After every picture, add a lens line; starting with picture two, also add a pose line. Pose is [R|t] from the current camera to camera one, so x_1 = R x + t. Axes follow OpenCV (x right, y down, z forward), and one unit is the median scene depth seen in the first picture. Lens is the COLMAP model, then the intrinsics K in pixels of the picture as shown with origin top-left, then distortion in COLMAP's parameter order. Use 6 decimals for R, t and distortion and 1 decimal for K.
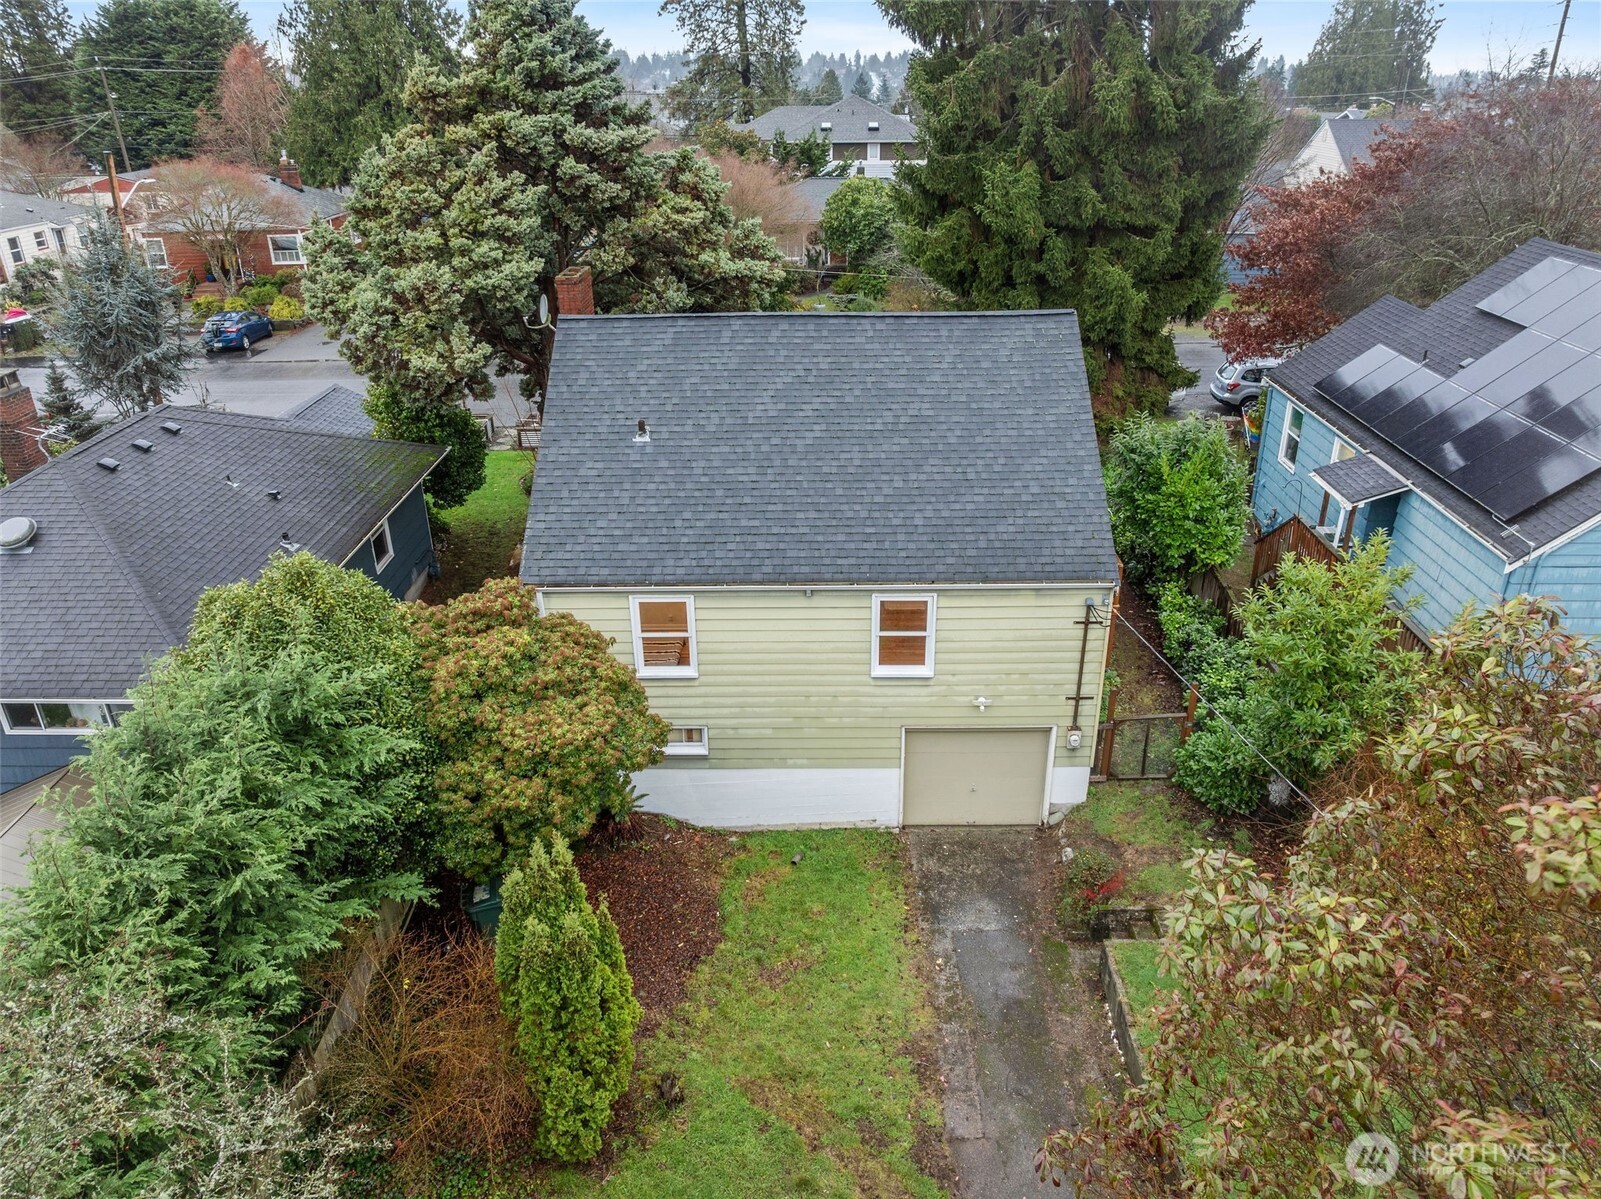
lens RADIAL K [[1136.7, 0, 802.4], [0, 1136.7, 569.4], [0, 0, 1]] dist [-0.036369, 0.003548]
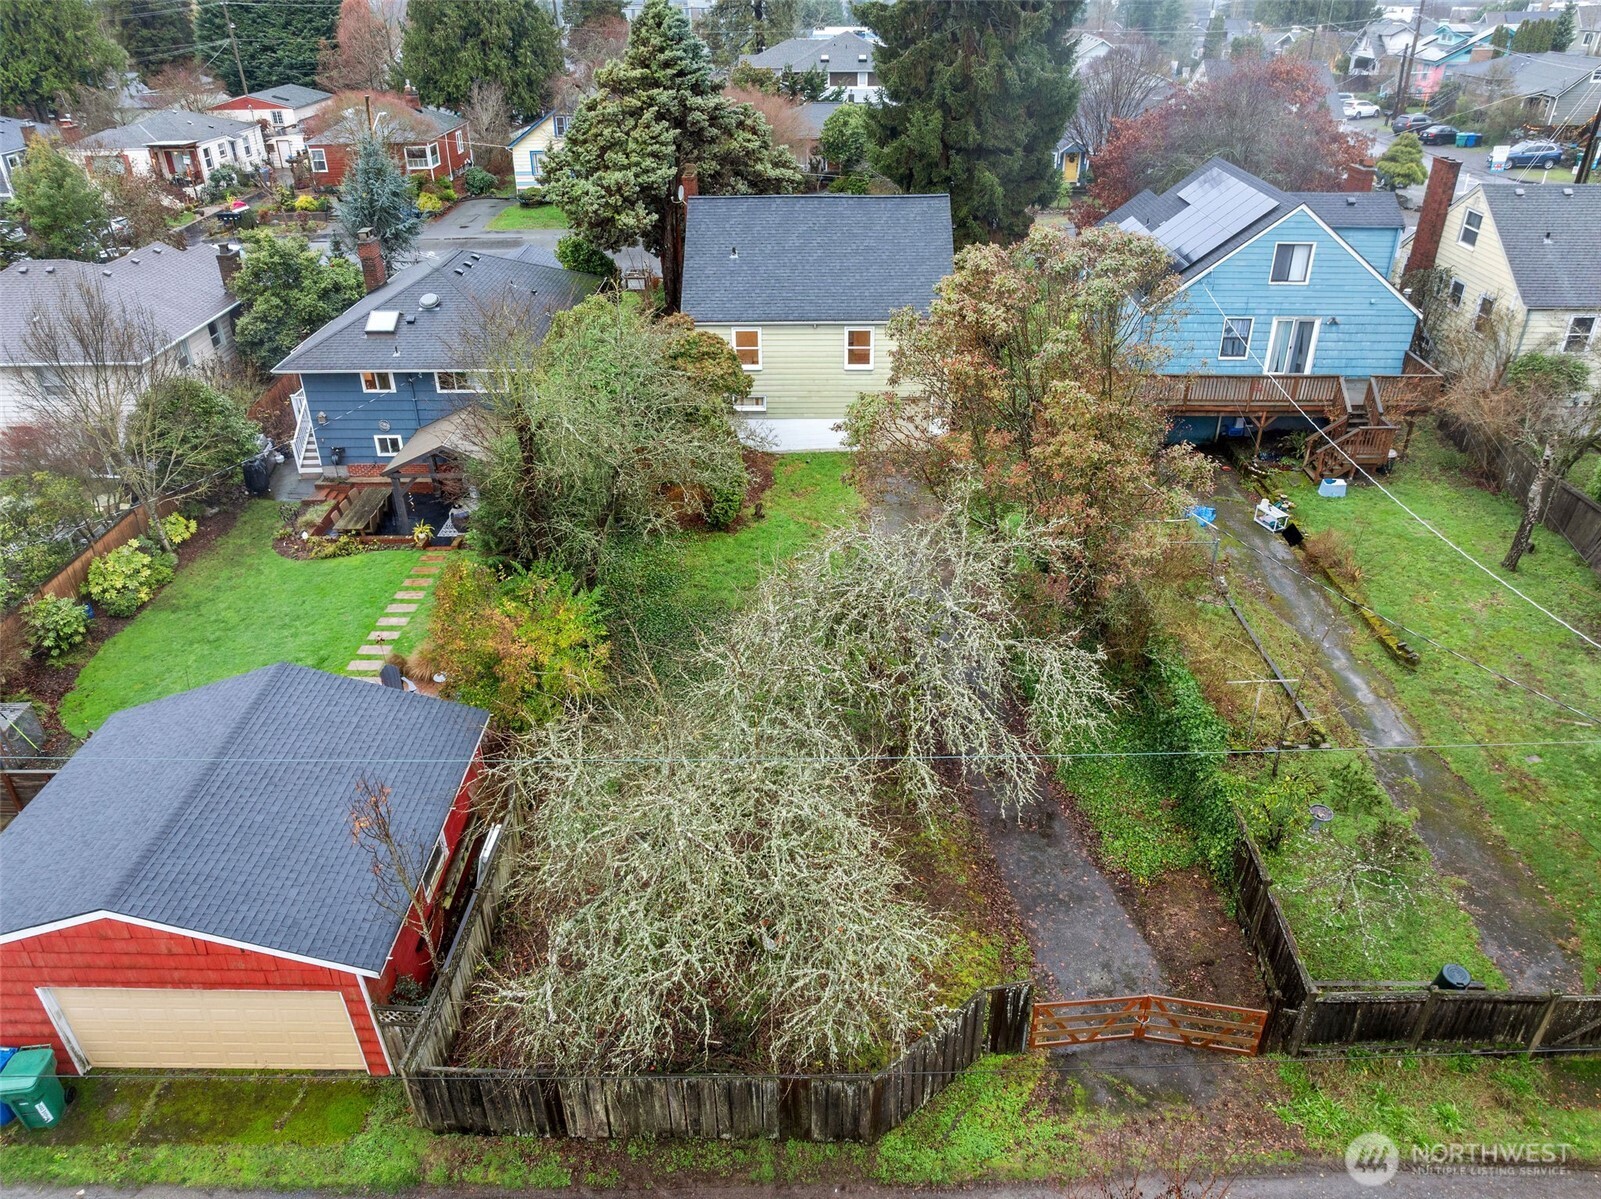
lens RADIAL K [[1136.7, 0, 802.4], [0, 1136.7, 569.4], [0, 0, 1]] dist [-0.036369, 0.003548]
pose [[0.999997, 0.001439, 0.001813, -0.018123], [-0.001574, 0.997042, 0.076845, 0.266947], [-0.001697, -0.076848, 0.997041, -1.002497]]
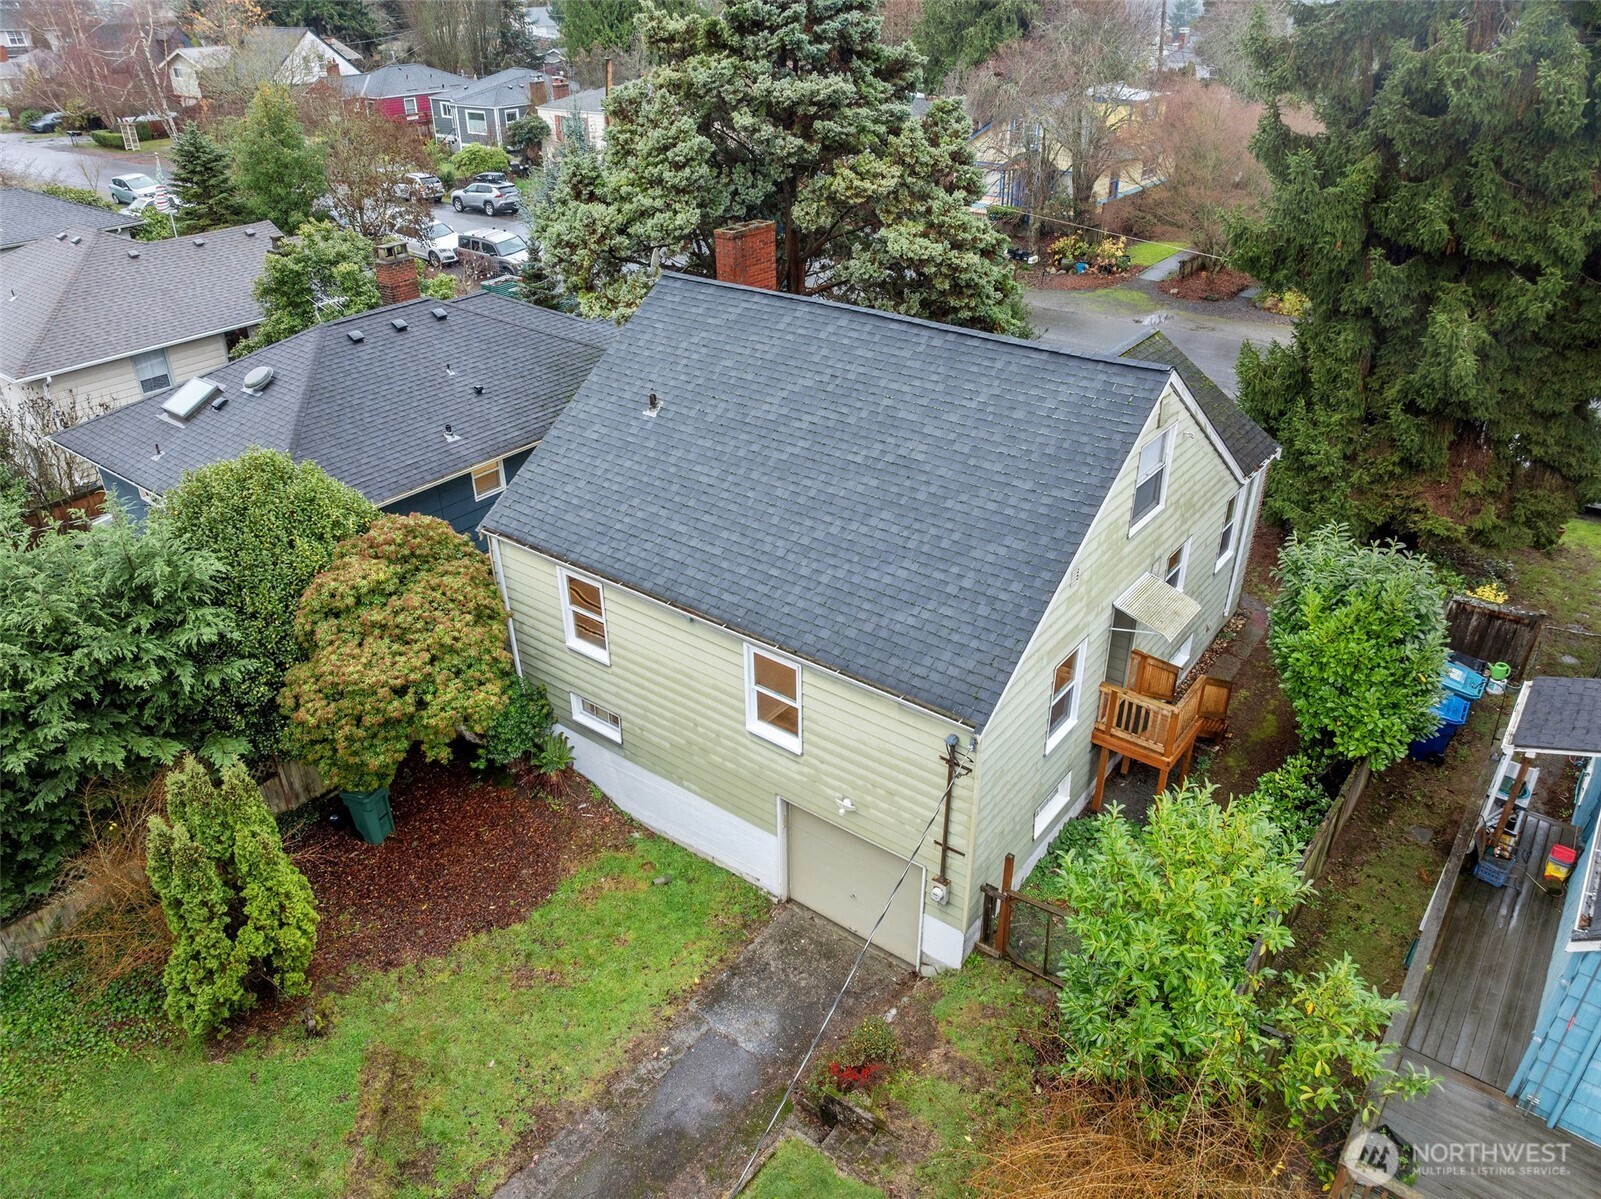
lens RADIAL K [[1136.7, 0, 802.4], [0, 1136.7, 569.4], [0, 0, 1]] dist [-0.036369, 0.003548]
pose [[0.800988, 0.286985, -0.525413, 0.465881], [-0.247511, 0.957844, 0.145853, -0.147285], [0.545121, 0.013219, 0.838253, 0.239570]]
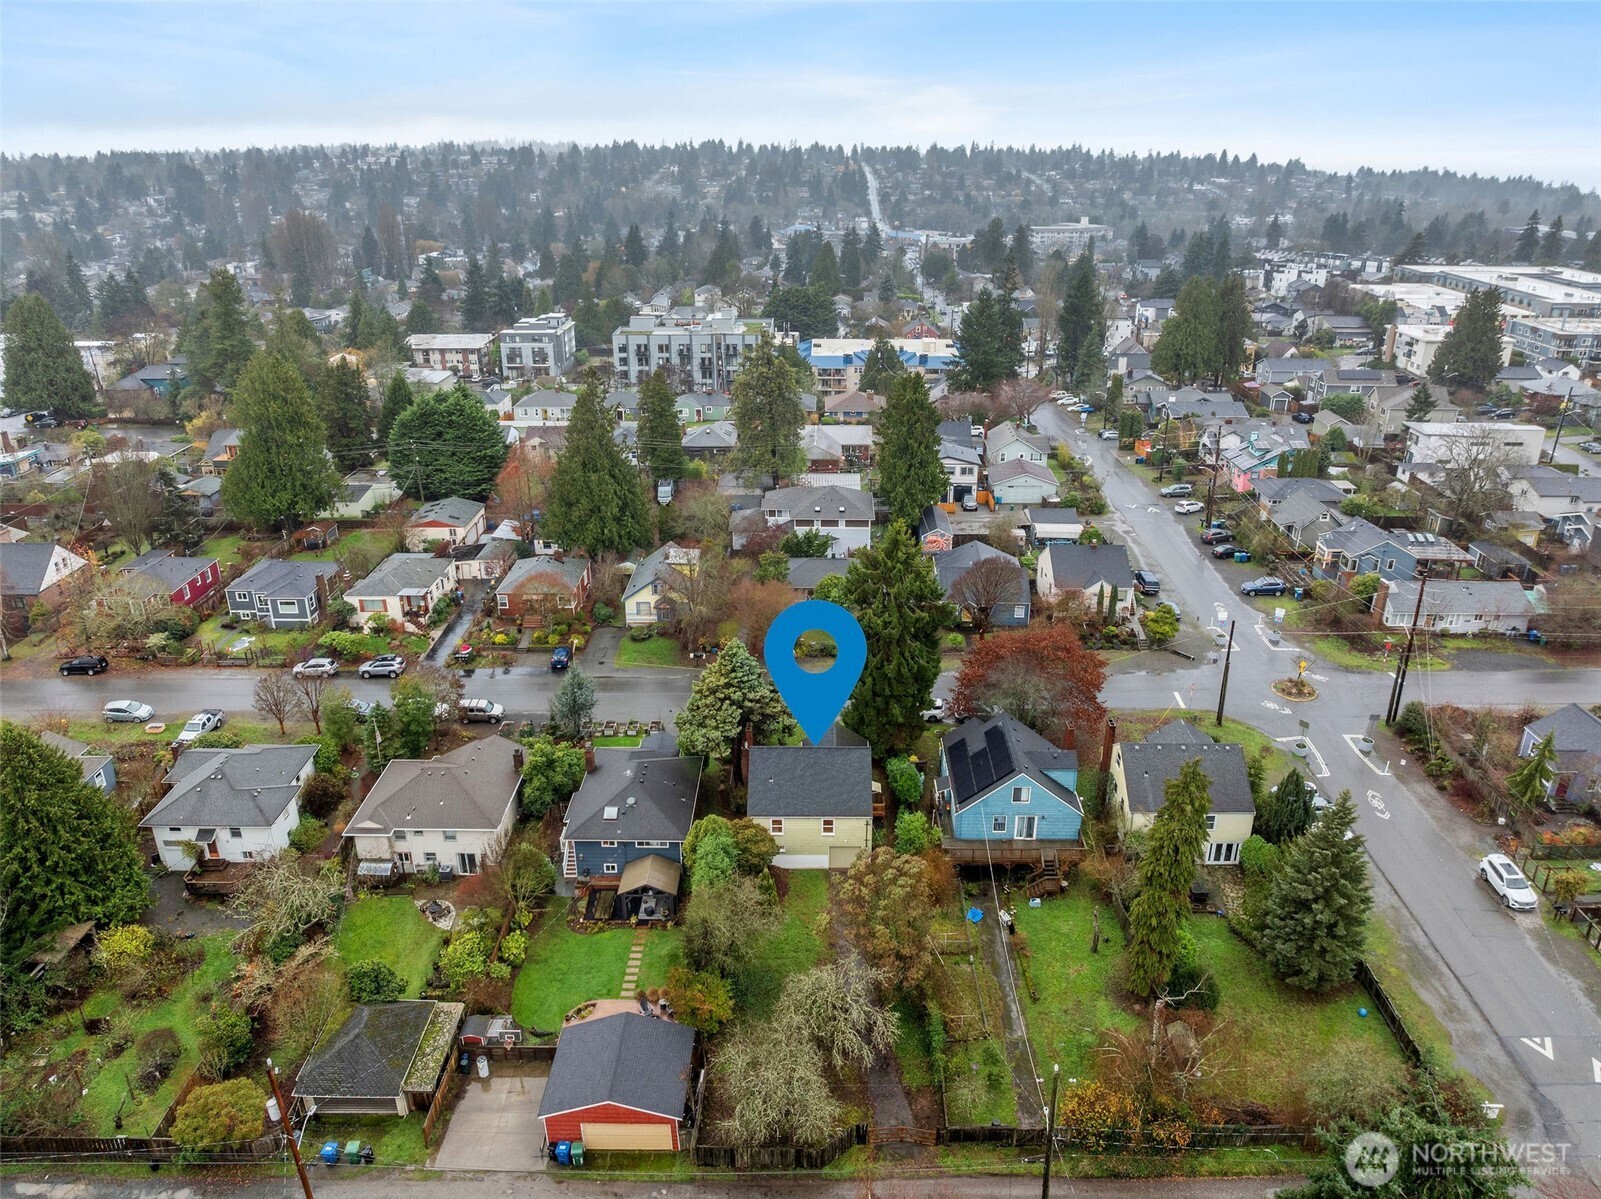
lens RADIAL K [[1136.7, 0, 802.4], [0, 1136.7, 569.4], [0, 0, 1]] dist [-0.036369, 0.003548]
pose [[0.999962, 0.008053, 0.003458, -0.036122], [-0.007878, 0.998817, -0.047976, -0.670949], [-0.003841, 0.047947, 0.998842, -3.216014]]
